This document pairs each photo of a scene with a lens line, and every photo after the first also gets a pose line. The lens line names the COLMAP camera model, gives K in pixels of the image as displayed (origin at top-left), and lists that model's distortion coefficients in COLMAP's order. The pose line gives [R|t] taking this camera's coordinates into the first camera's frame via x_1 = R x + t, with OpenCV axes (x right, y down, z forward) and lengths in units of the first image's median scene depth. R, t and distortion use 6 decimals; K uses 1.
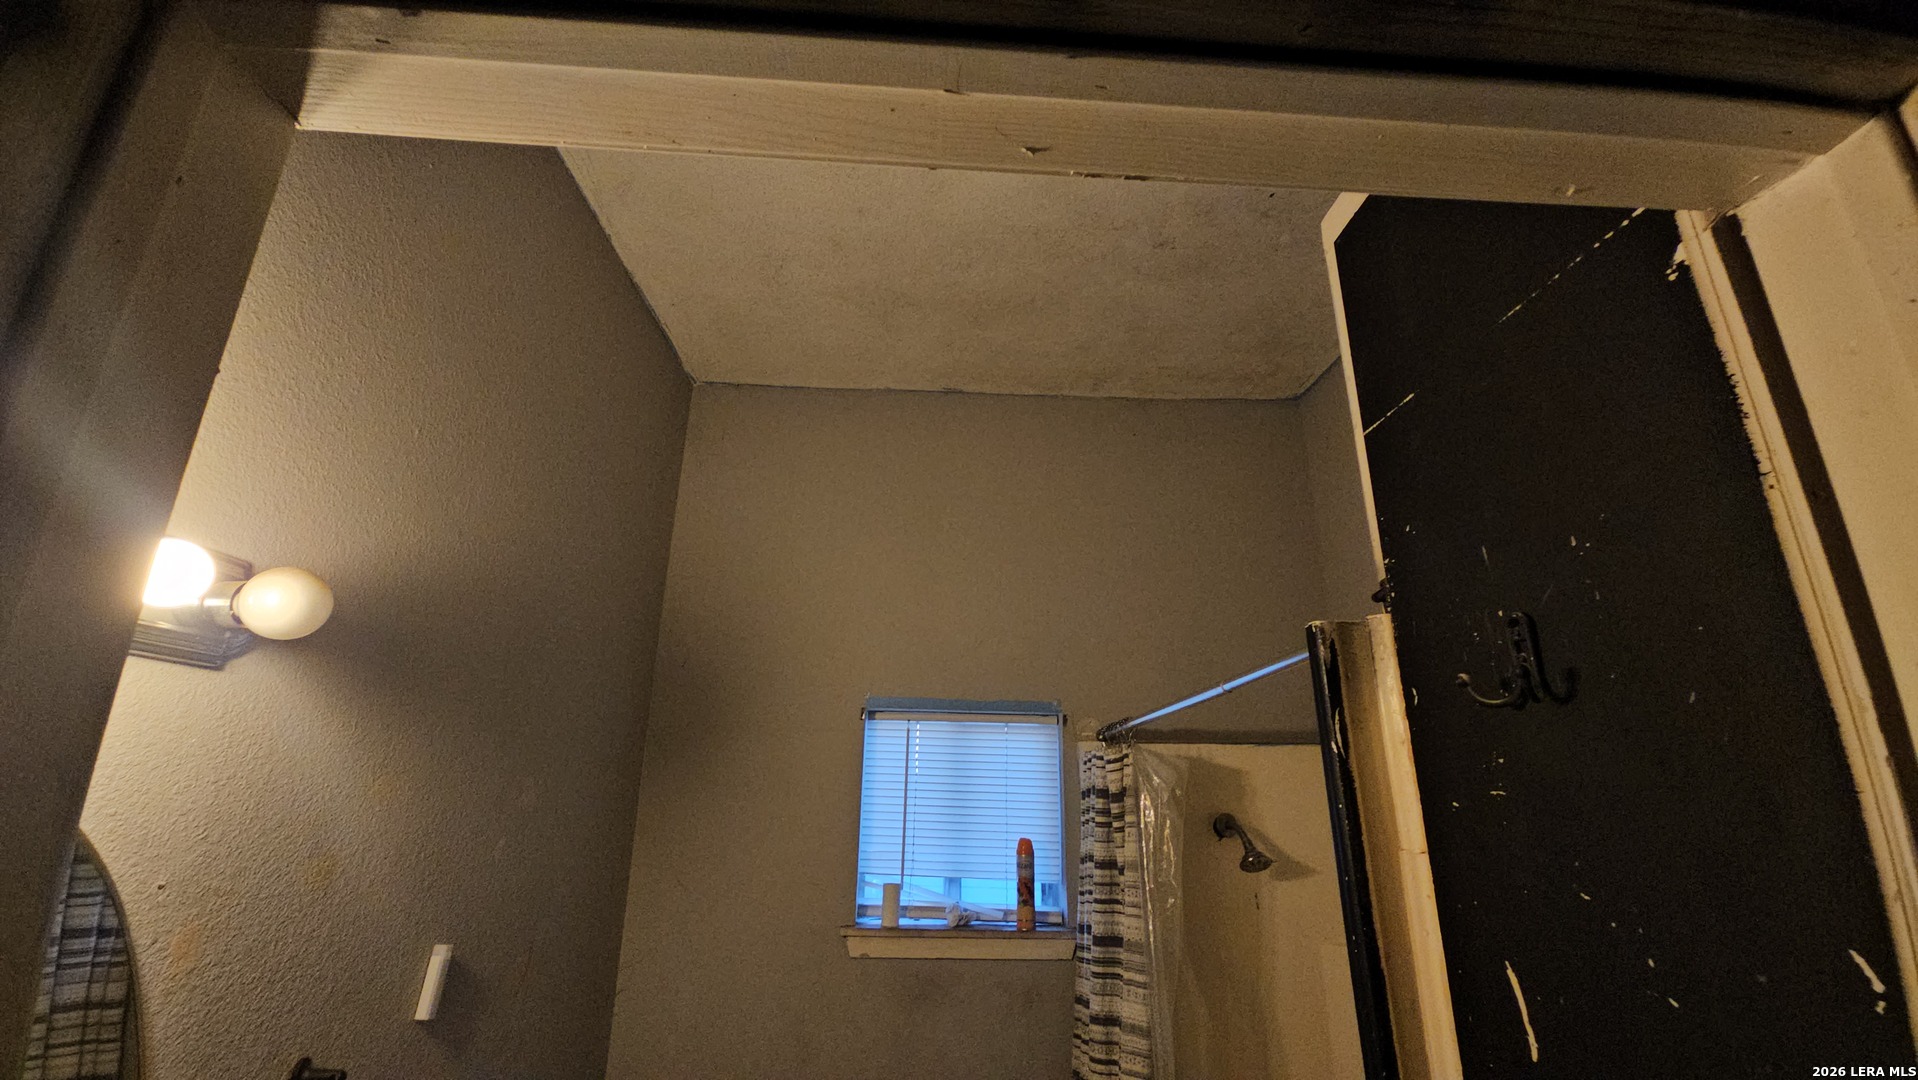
lens RADIAL K [[785.9, 0, 960.5], [0, 785.9, 530.3], [0, 0, 1]] dist [0.009096, -0.005816]
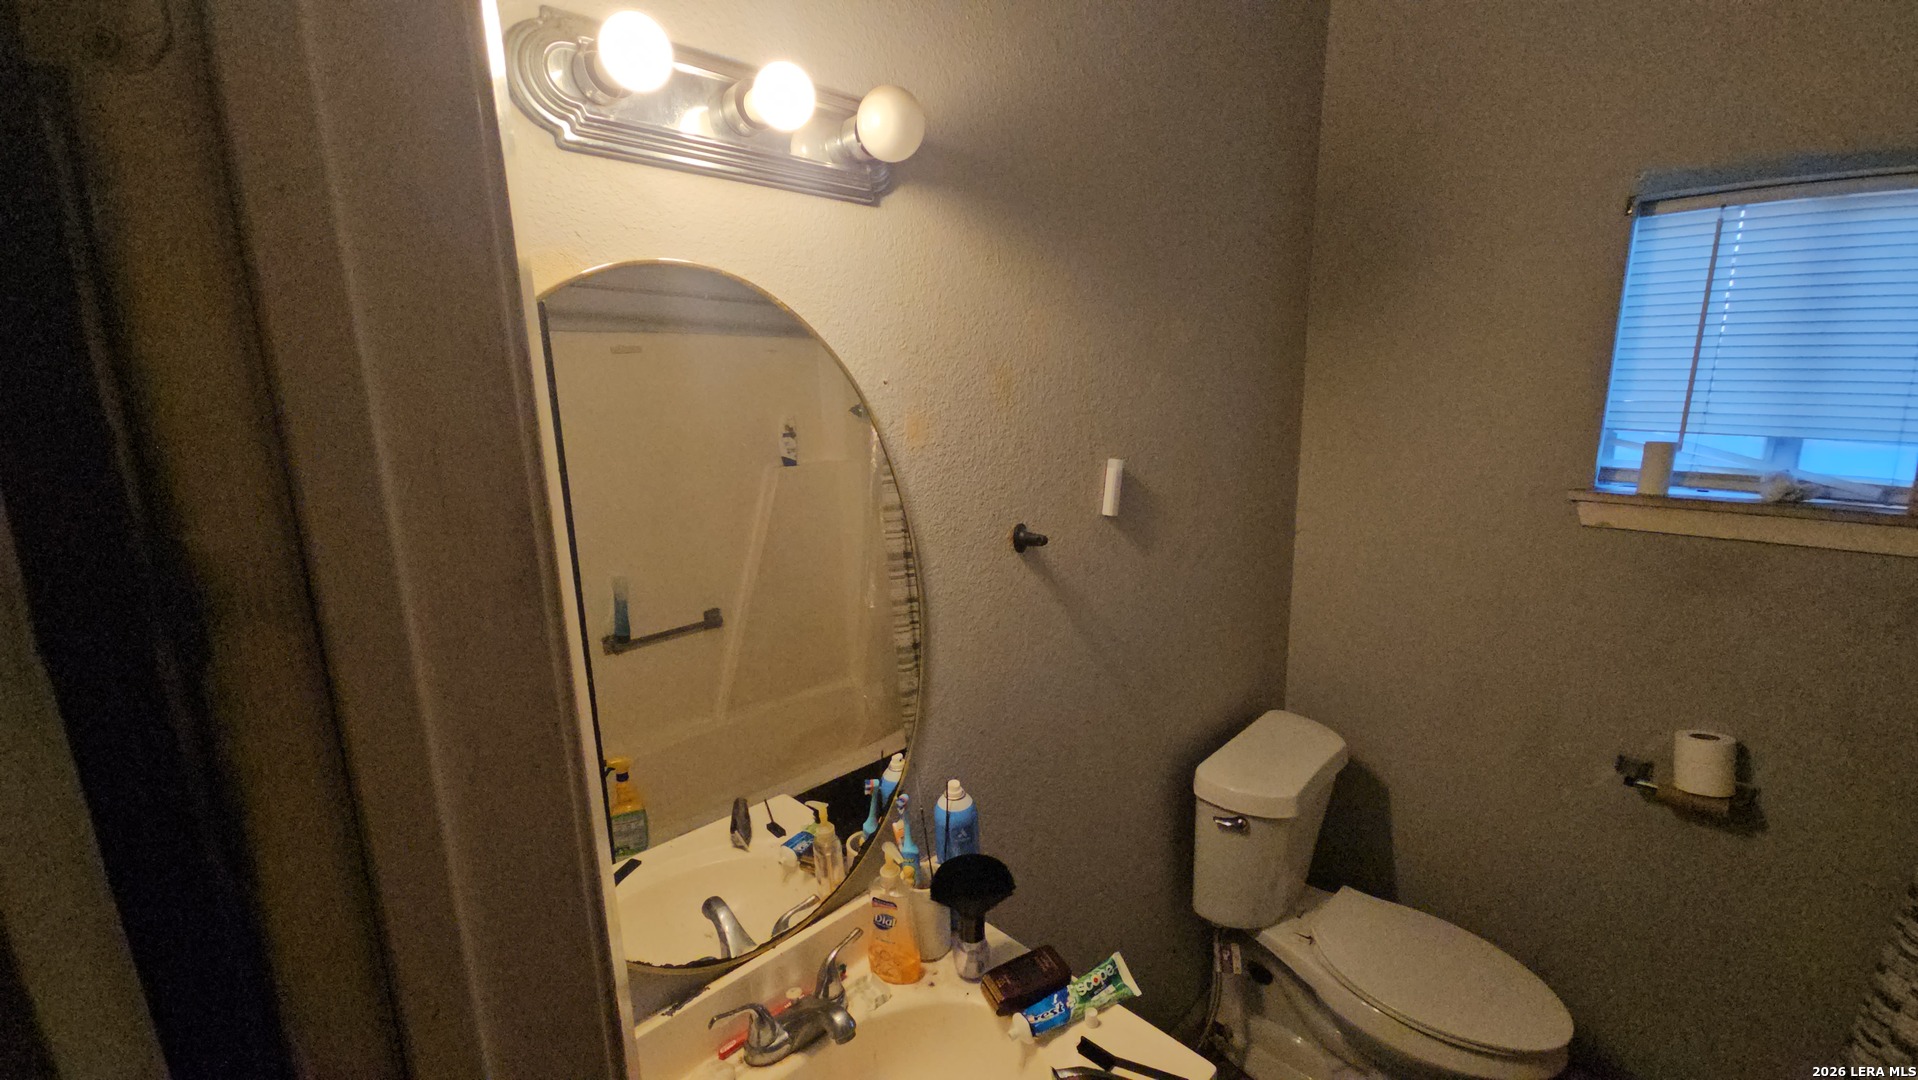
lens RADIAL K [[785.9, 0, 954.4], [0, 785.9, 539.1], [0, 0, 1]] dist [0.009096, -0.005816]
pose [[0.668358, 0.127912, -0.732759, 0.021615], [0.247312, 0.890849, 0.381084, 0.094097], [0.701523, -0.435921, 0.563772, 0.101430]]
